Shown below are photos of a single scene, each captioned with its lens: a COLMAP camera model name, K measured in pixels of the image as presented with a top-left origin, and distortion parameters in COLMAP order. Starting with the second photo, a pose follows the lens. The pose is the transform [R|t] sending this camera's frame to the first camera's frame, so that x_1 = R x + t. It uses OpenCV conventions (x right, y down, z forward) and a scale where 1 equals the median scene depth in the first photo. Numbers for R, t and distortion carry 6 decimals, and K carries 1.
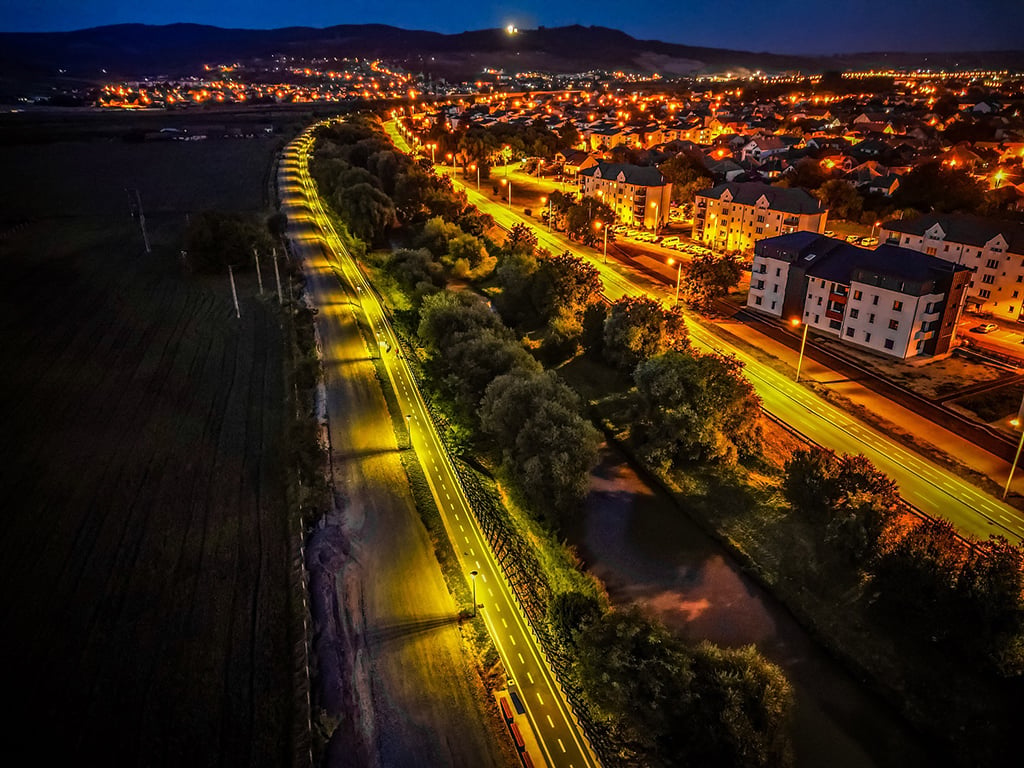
lens RADIAL K [[744.5, 0, 512.0], [0, 744.5, 384.0], [0, 0, 1]] dist [0.092448, -0.087329]
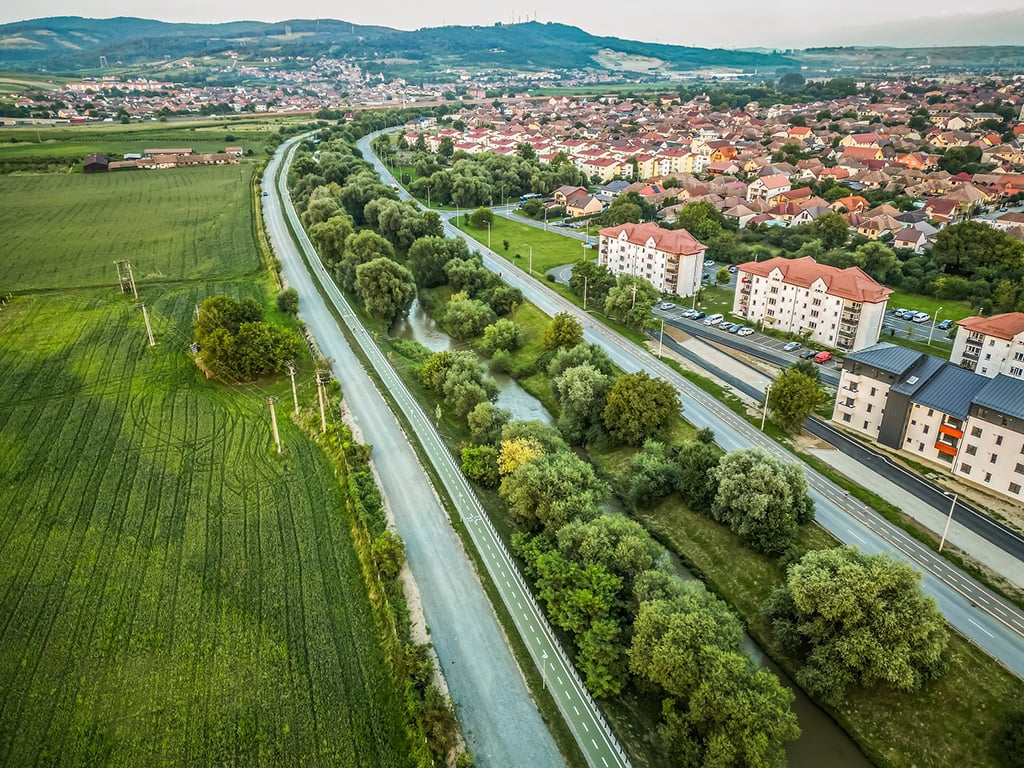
lens RADIAL K [[744.5, 0, 512.0], [0, 744.5, 384.0], [0, 0, 1]] dist [0.092448, -0.087329]
pose [[0.998194, -0.025650, 0.054329, -0.124547], [0.025058, 0.999619, 0.011566, -0.160666], [-0.054605, -0.010184, 0.998456, 0.086119]]
